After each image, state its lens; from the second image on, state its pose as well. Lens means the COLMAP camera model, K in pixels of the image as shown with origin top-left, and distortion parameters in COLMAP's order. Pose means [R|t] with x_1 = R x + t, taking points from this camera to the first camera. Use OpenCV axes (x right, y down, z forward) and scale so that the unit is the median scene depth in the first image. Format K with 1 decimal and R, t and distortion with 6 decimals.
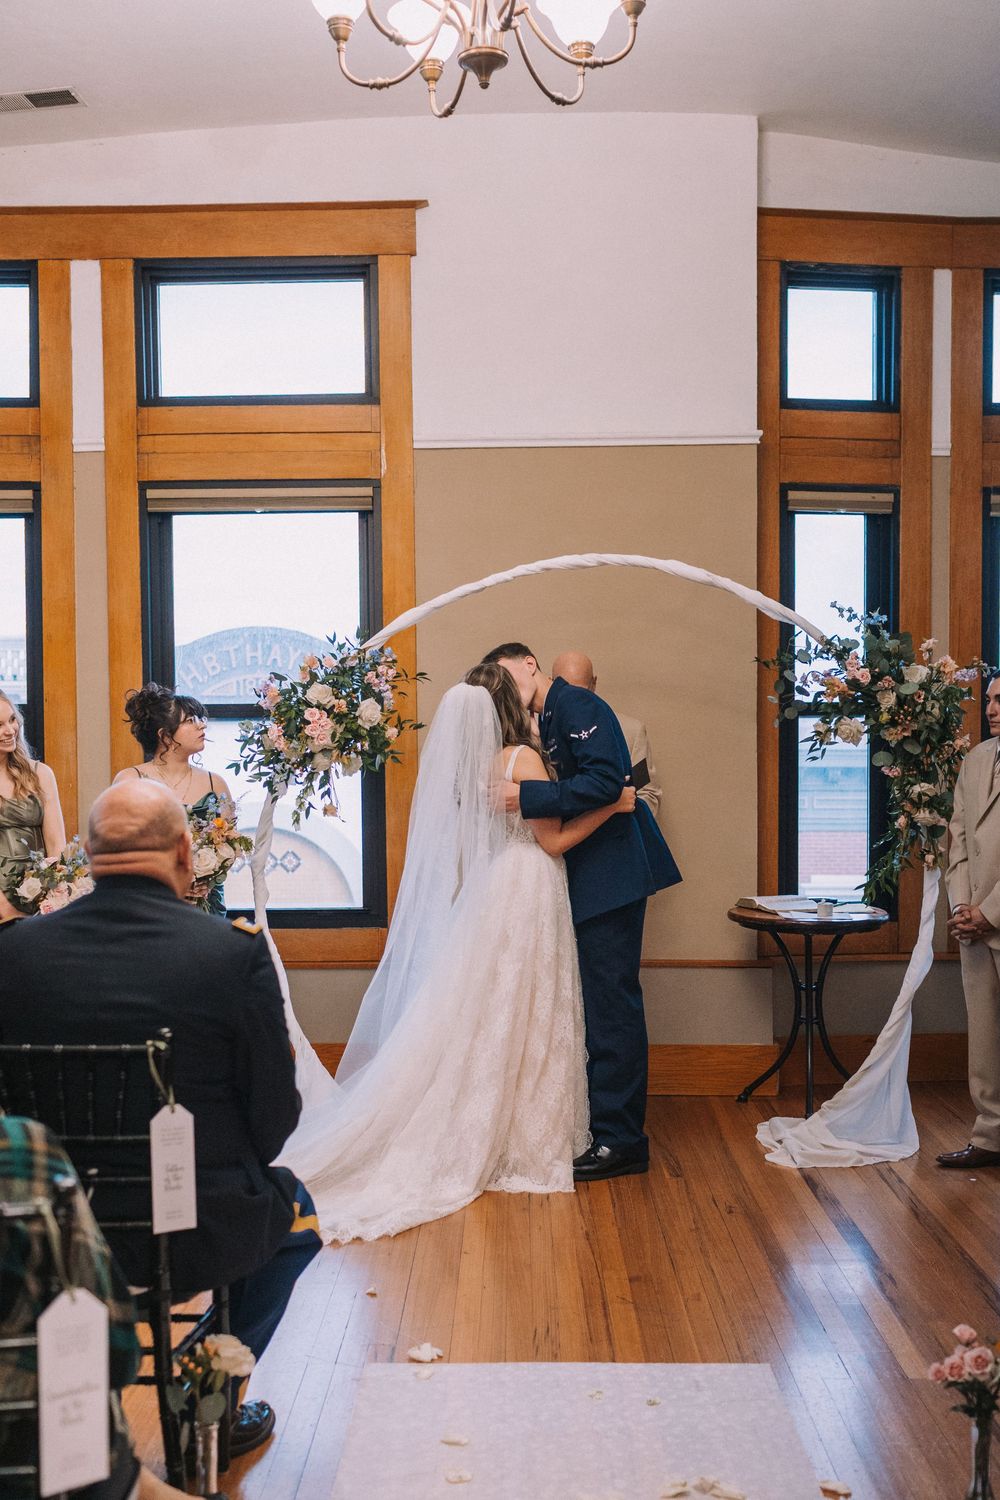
lens RADIAL K [[1526.0, 0, 501.3], [0, 1526.0, 821.8], [0, 0, 1]] dist [0.012136, 0.001214]
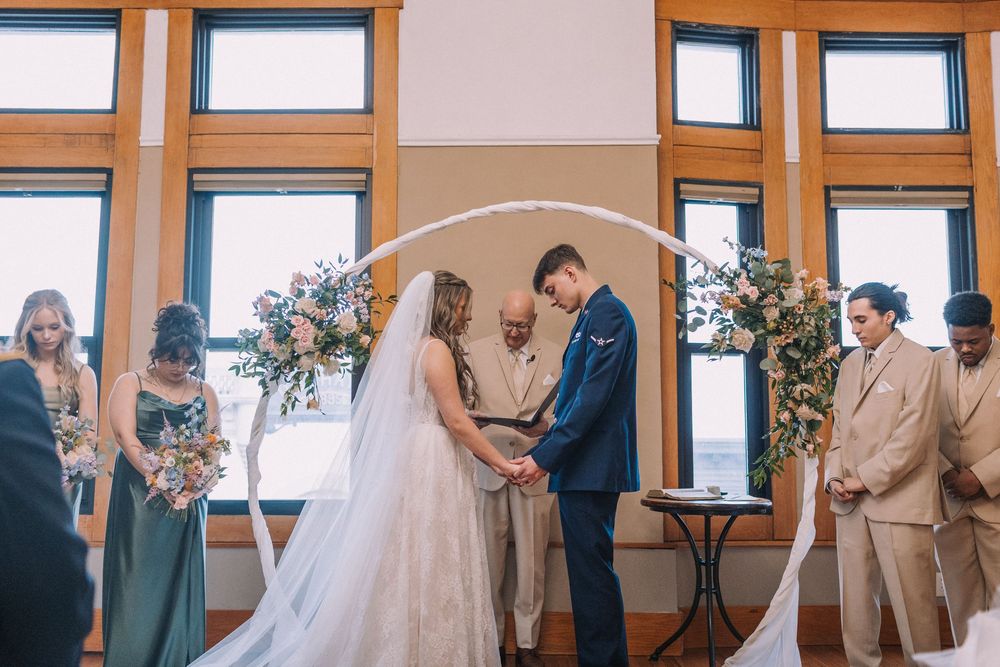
lens RADIAL K [[1017.3, 0, 498.6], [0, 1017.3, 316.5], [0, 0, 1]] dist [0.012136, 0.001214]
pose [[0.999736, 0.011490, 0.019912, 0.013757], [-0.008300, 0.988120, -0.153458, 0.035756], [-0.021439, 0.153252, 0.987954, 0.149194]]
